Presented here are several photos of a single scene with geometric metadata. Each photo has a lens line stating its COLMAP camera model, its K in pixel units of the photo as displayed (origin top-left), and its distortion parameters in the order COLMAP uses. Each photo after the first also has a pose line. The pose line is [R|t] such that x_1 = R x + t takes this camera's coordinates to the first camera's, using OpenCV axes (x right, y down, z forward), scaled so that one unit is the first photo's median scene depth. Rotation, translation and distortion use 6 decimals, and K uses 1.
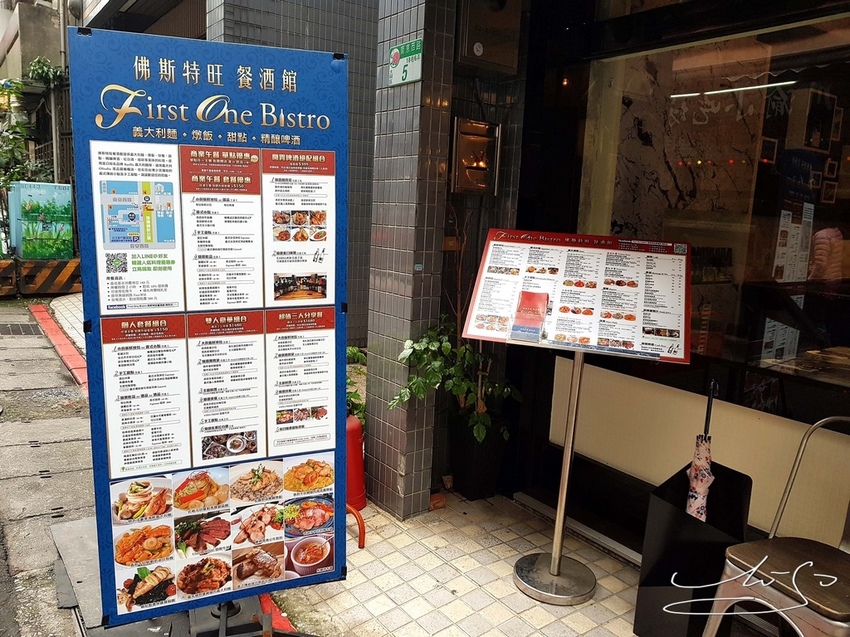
lens RADIAL K [[661.7, 0, 425.0], [0, 661.7, 318.5], [0, 0, 1]] dist [-0.002094, -0.002999]
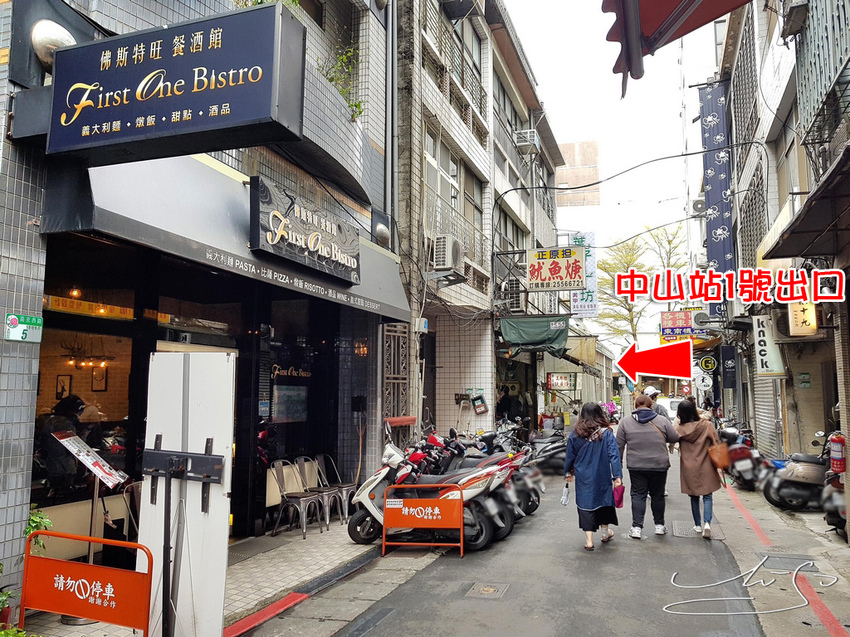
lens RADIAL K [[661.7, 0, 425.0], [0, 661.7, 318.5], [0, 0, 1]] dist [-0.002094, -0.002999]
pose [[-0.577684, 0.044672, 0.815037, -2.283156], [0.095396, 0.995354, 0.013060, -0.443577], [-0.810667, 0.085296, -0.579261, 1.467330]]
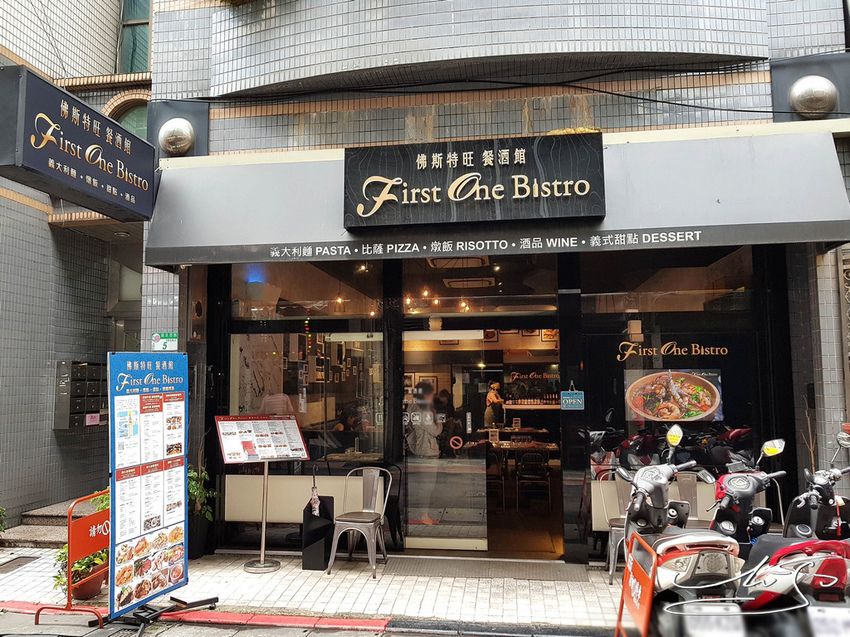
lens RADIAL K [[661.7, 0, 425.0], [0, 661.7, 318.5], [0, 0, 1]] dist [-0.002094, -0.002999]
pose [[0.675894, 0.017368, 0.736794, -1.336574], [0.156856, 0.973428, -0.166837, 0.033949], [-0.720113, 0.228334, 0.655210, -1.305019]]
